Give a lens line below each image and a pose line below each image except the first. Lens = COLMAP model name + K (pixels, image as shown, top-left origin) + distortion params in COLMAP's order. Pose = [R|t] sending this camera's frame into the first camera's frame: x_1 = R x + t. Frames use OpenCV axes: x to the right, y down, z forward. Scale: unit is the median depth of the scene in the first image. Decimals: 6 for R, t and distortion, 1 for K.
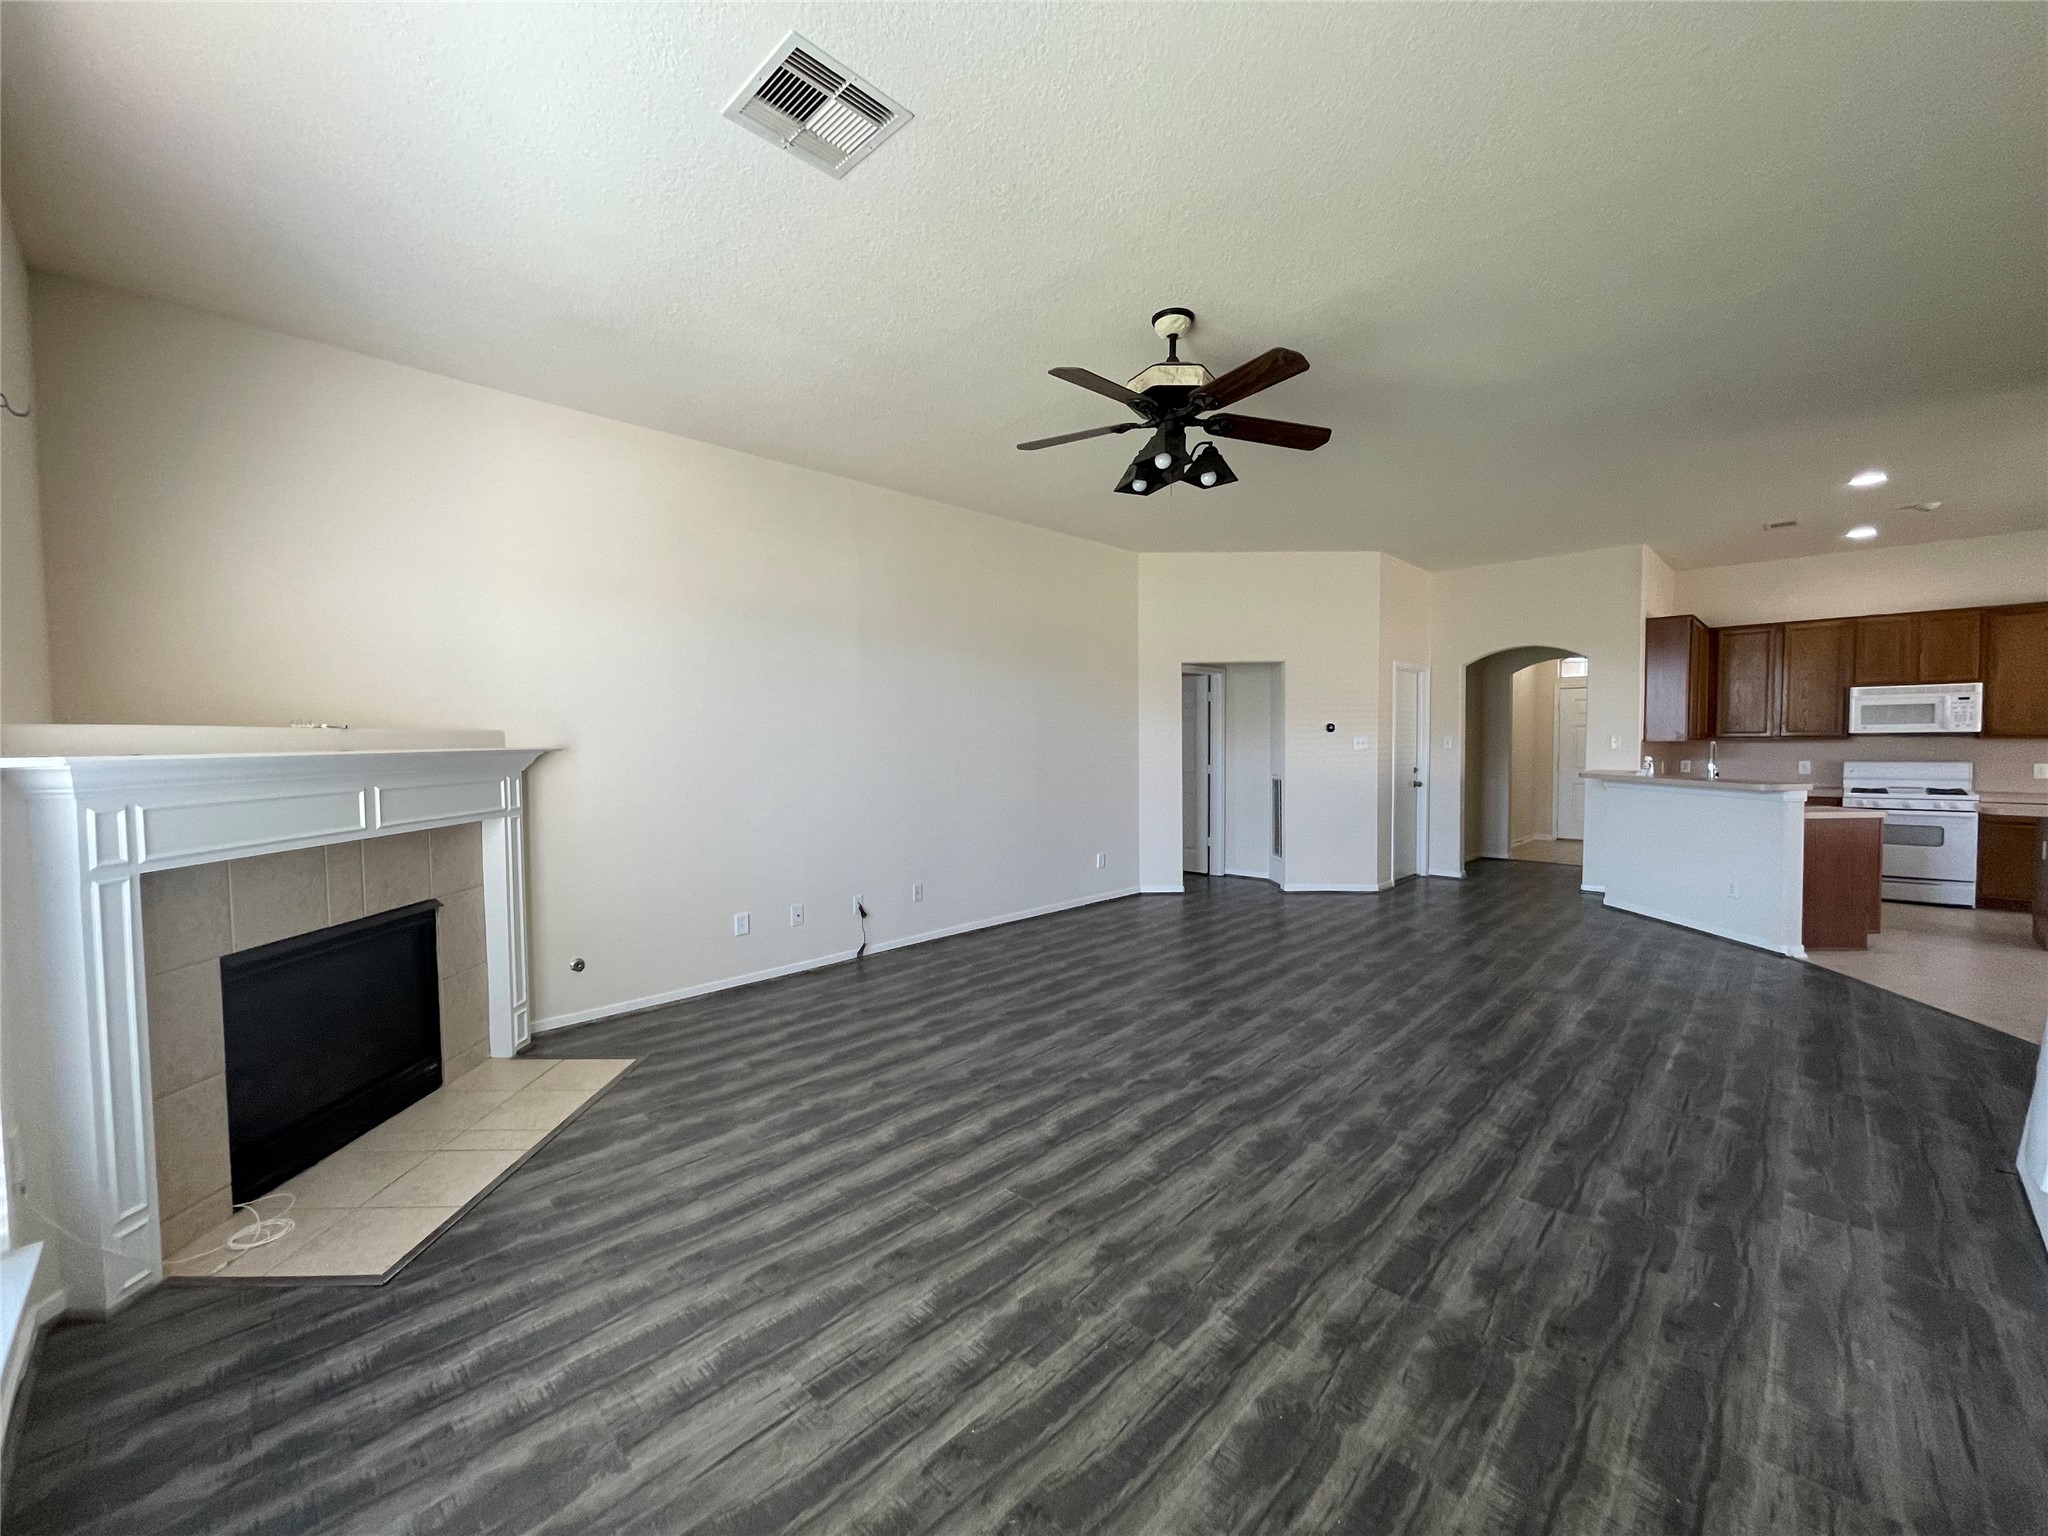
lens RADIAL K [[825.2, 0, 1020.2], [0, 825.2, 772.4], [0, 0, 1]] dist [0.000122, 0.000110]
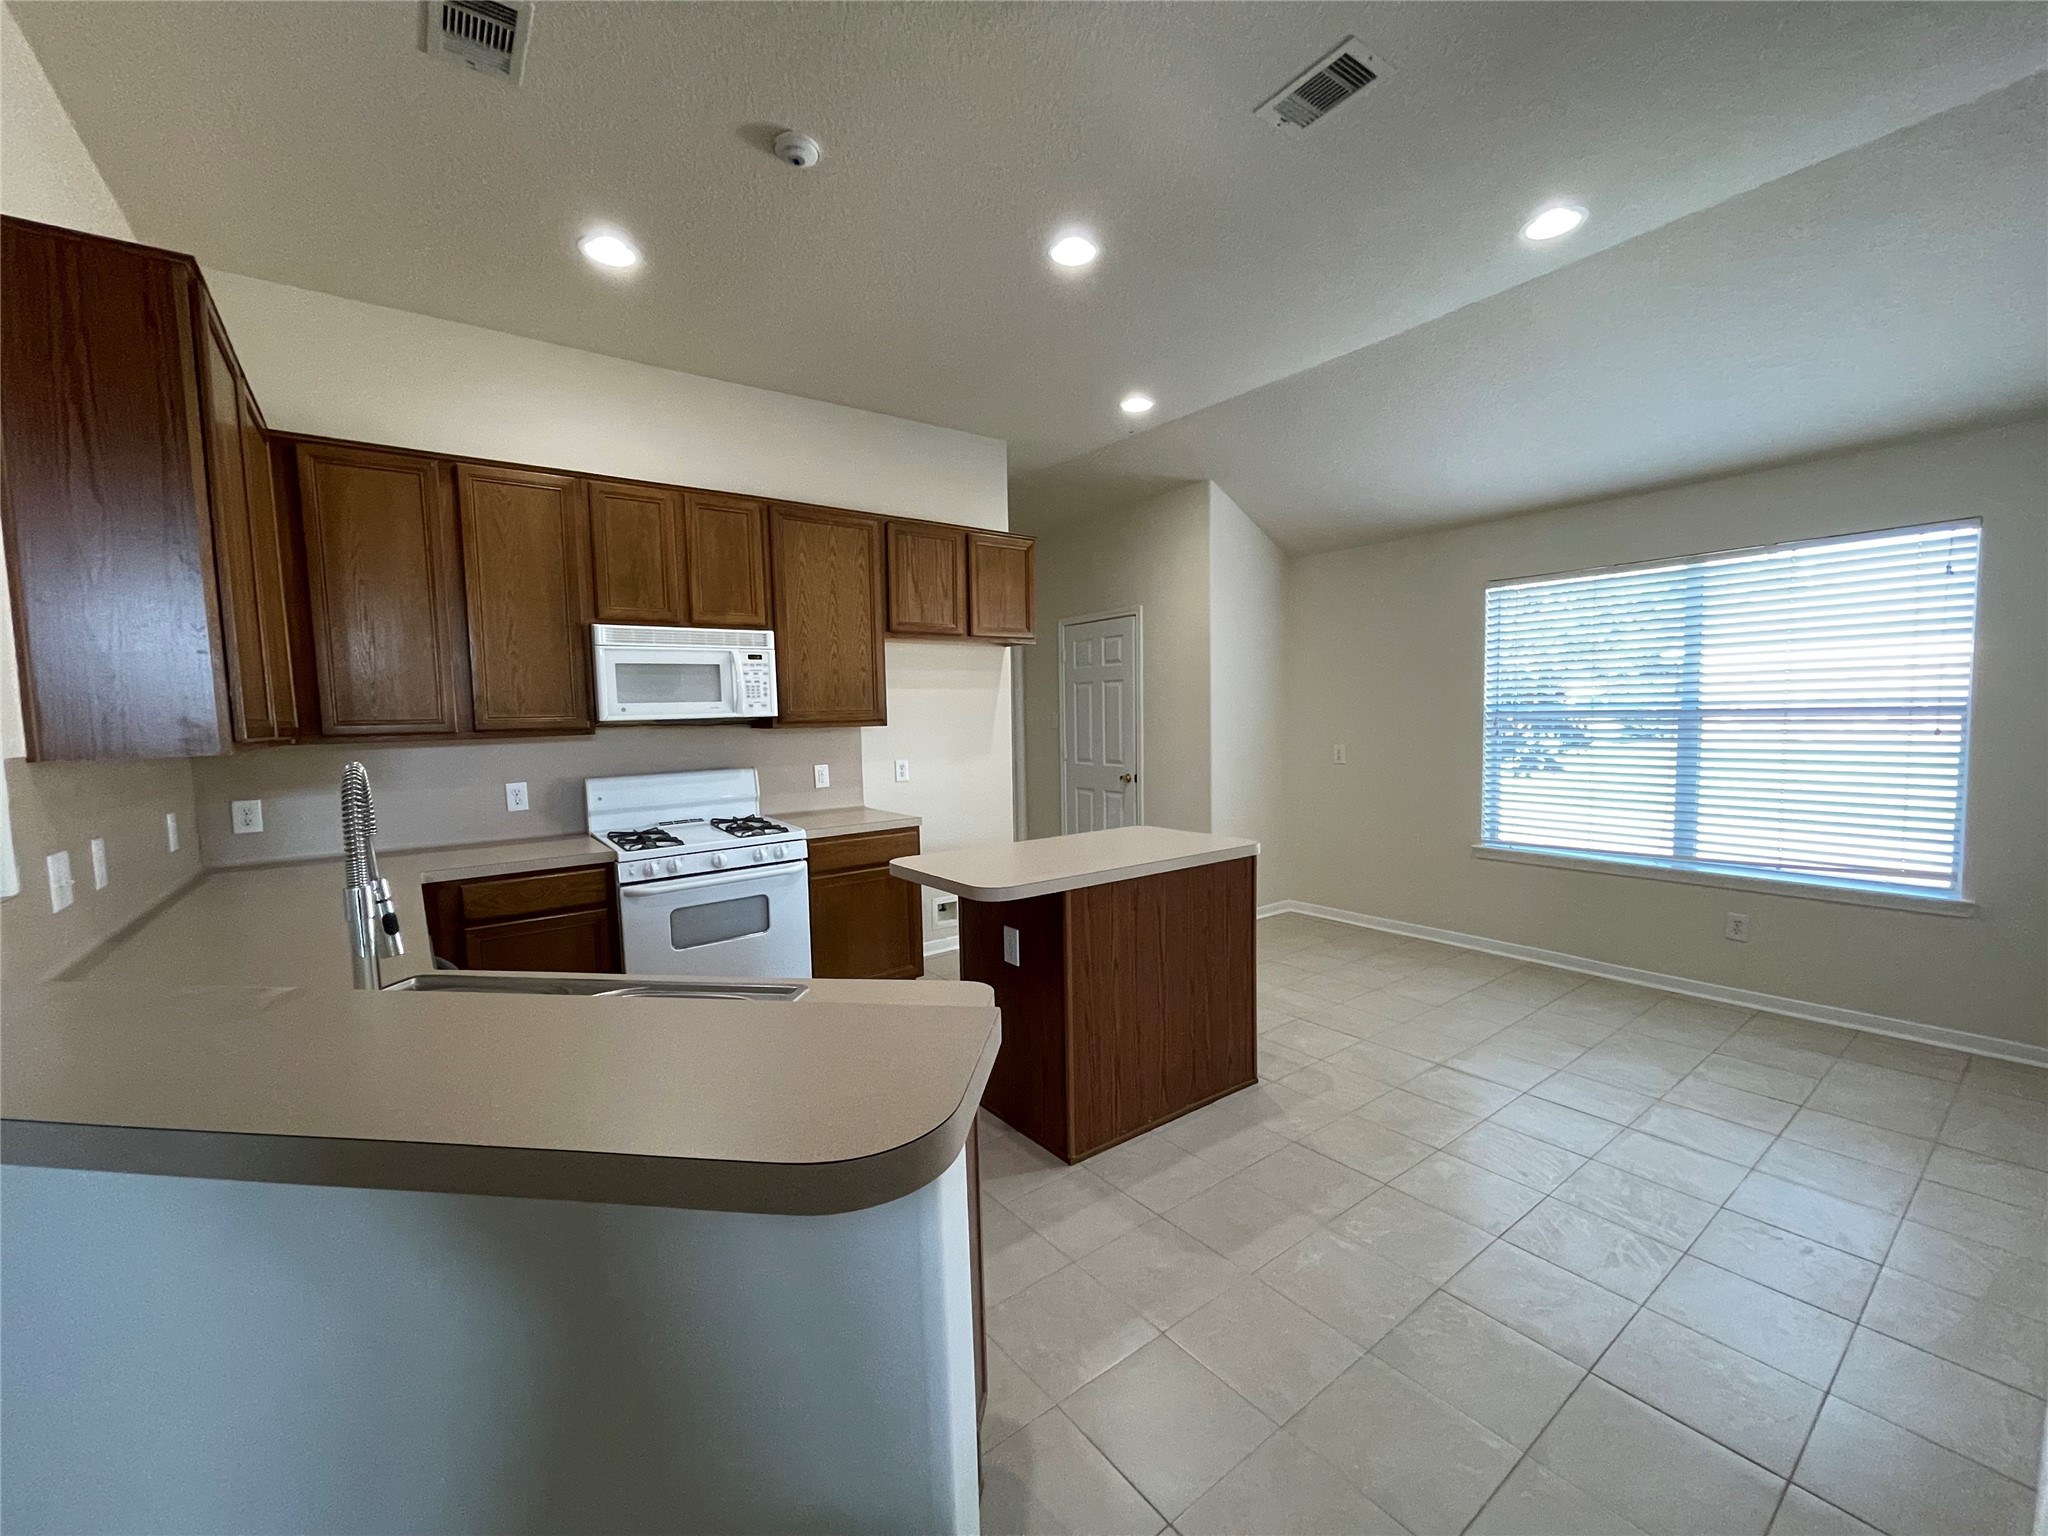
lens RADIAL K [[825.2, 0, 1020.2], [0, 825.2, 773.1], [0, 0, 1]] dist [0.000122, 0.000110]
pose [[0.158245, -0.067140, 0.985115, 0.600312], [0.068707, 0.996016, 0.056846, -0.029480], [-0.985006, 0.058689, 0.162228, 0.720806]]
